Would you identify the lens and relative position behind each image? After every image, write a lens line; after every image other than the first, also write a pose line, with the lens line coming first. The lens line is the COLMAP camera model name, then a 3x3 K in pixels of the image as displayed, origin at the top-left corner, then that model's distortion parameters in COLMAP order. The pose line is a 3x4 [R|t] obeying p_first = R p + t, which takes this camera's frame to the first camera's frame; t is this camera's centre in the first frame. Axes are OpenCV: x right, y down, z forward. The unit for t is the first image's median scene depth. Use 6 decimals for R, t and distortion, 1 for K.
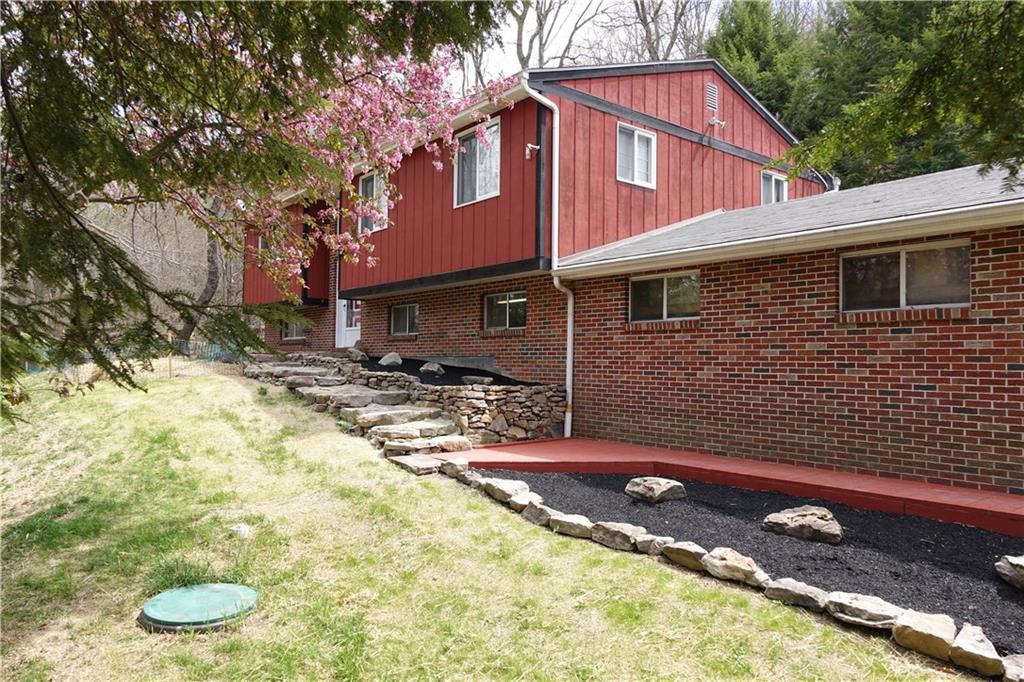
lens RADIAL K [[697.1, 0, 512.0], [0, 697.1, 341.0], [0, 0, 1]] dist [-0.000899, -0.001603]
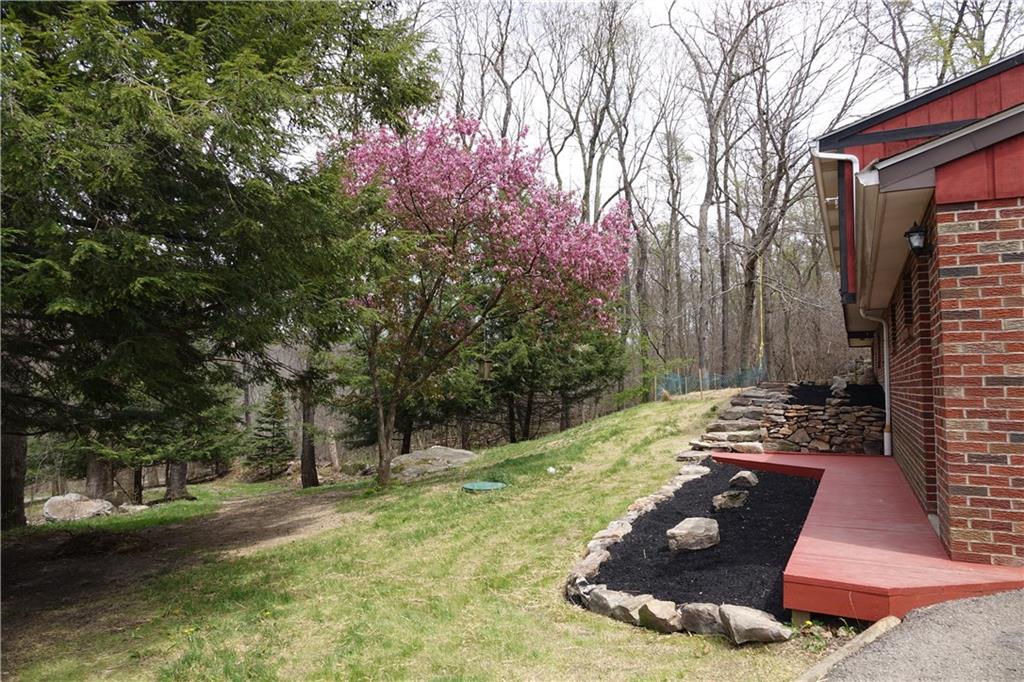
lens RADIAL K [[697.1, 0, 512.0], [0, 697.1, 341.0], [0, 0, 1]] dist [-0.000899, -0.001603]
pose [[0.427480, -0.069649, -0.901338, 0.869621], [0.027977, 0.997569, -0.063816, 0.016142], [0.903592, 0.002063, 0.428389, 0.025483]]
